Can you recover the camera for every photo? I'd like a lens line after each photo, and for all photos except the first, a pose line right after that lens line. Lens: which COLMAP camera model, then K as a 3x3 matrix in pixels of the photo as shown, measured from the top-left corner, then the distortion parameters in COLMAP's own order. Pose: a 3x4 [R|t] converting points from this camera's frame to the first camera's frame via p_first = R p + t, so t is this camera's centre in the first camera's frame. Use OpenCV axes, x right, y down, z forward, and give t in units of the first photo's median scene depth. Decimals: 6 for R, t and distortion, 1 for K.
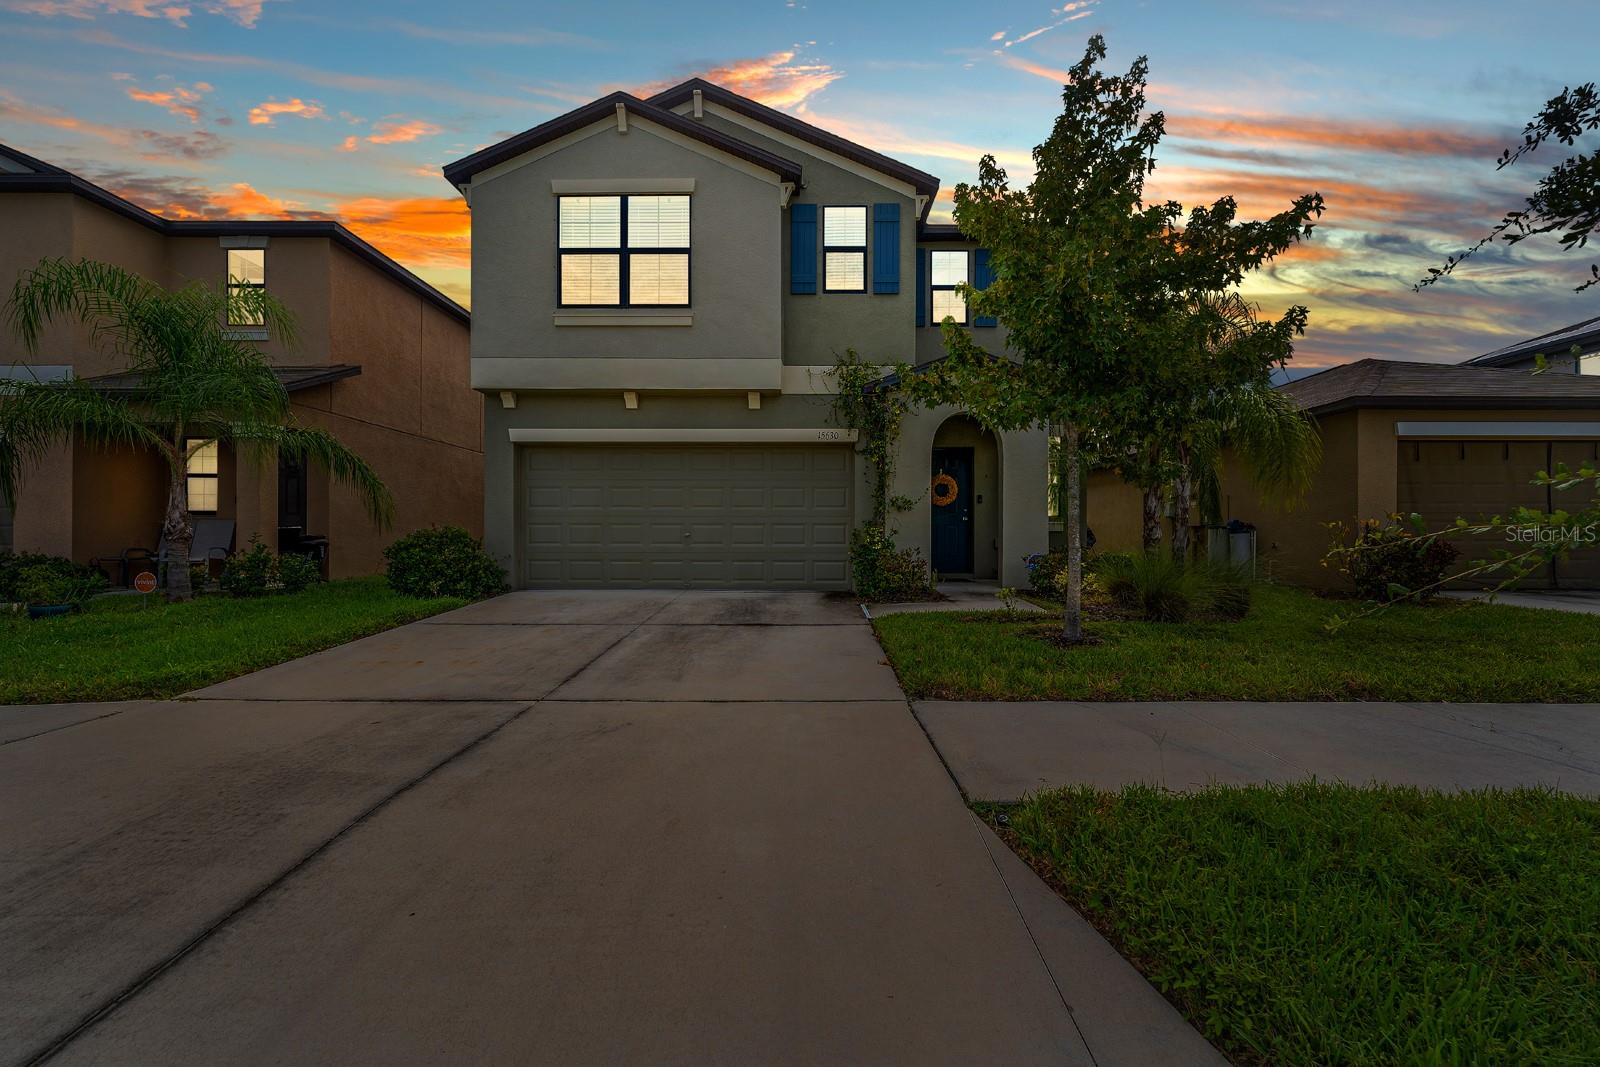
lens RADIAL K [[642.7, 0, 800.0], [0, 642.7, 533.5], [0, 0, 1]] dist [-0.000002, -0.000026]
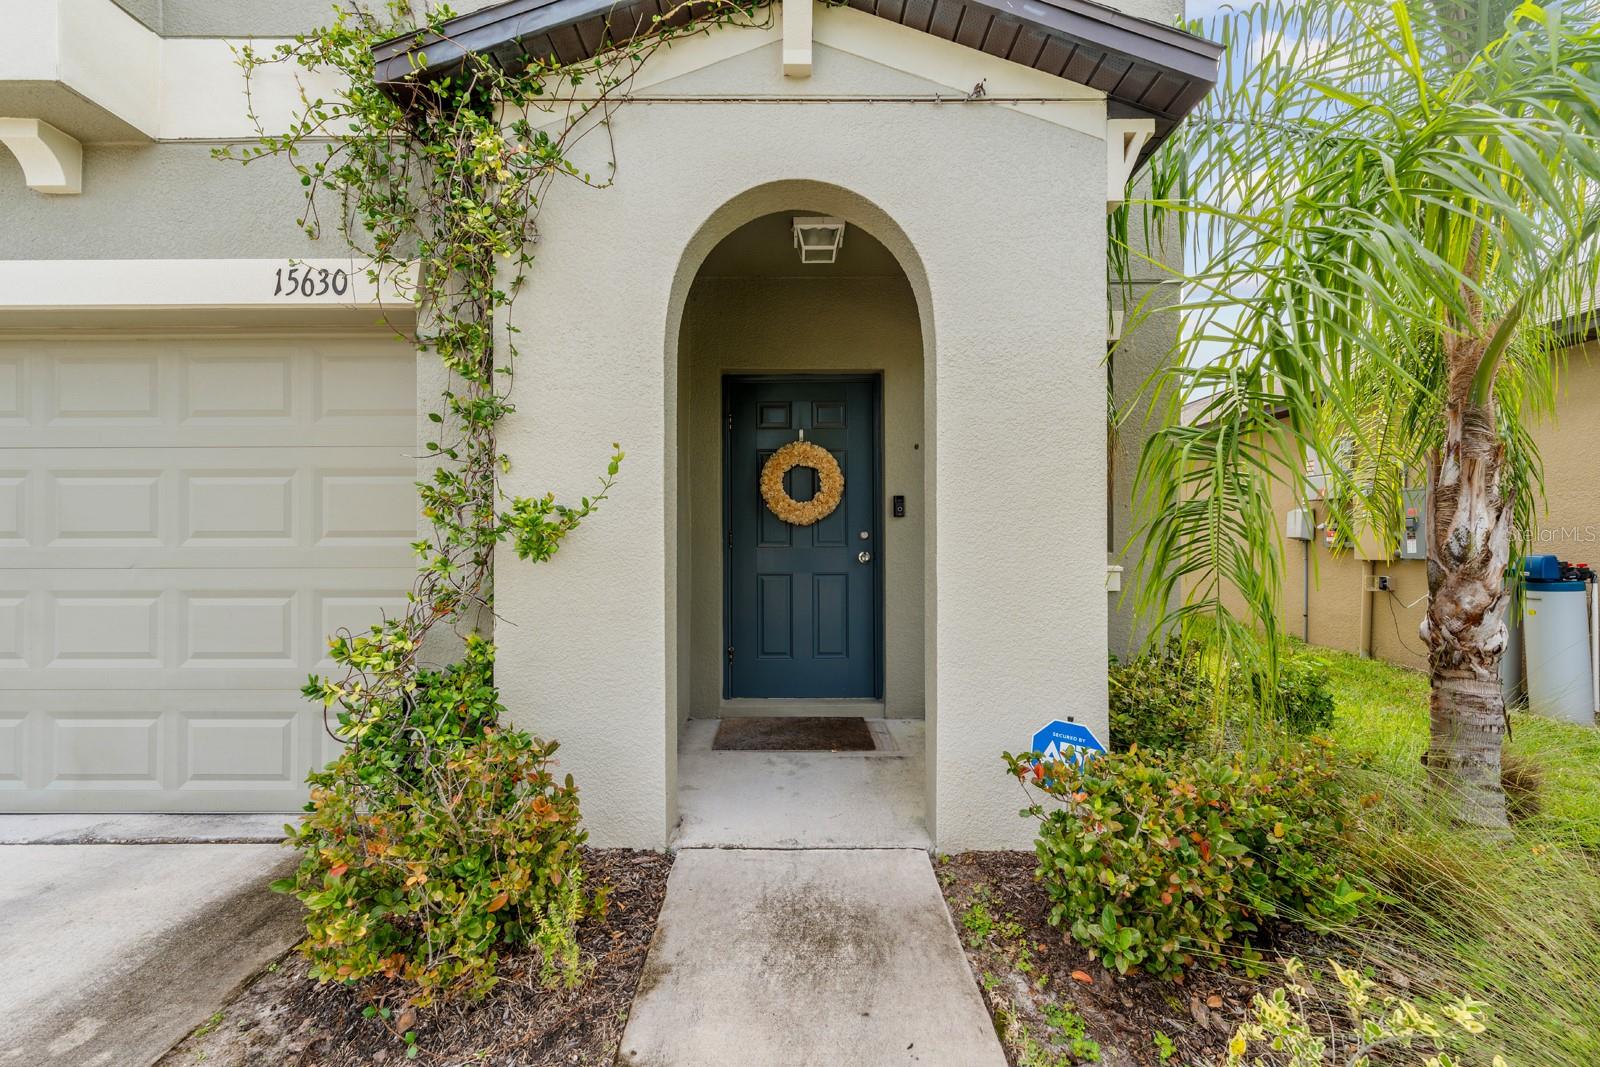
lens RADIAL K [[642.7, 0, 800.0], [0, 642.7, 533.5], [0, 0, 1]] dist [-0.000002, -0.000026]
pose [[0.999989, -0.002224, -0.004173, 0.222937], [0.002187, 0.999958, -0.008951, -0.034039], [0.004192, 0.008942, 0.999951, 0.621211]]
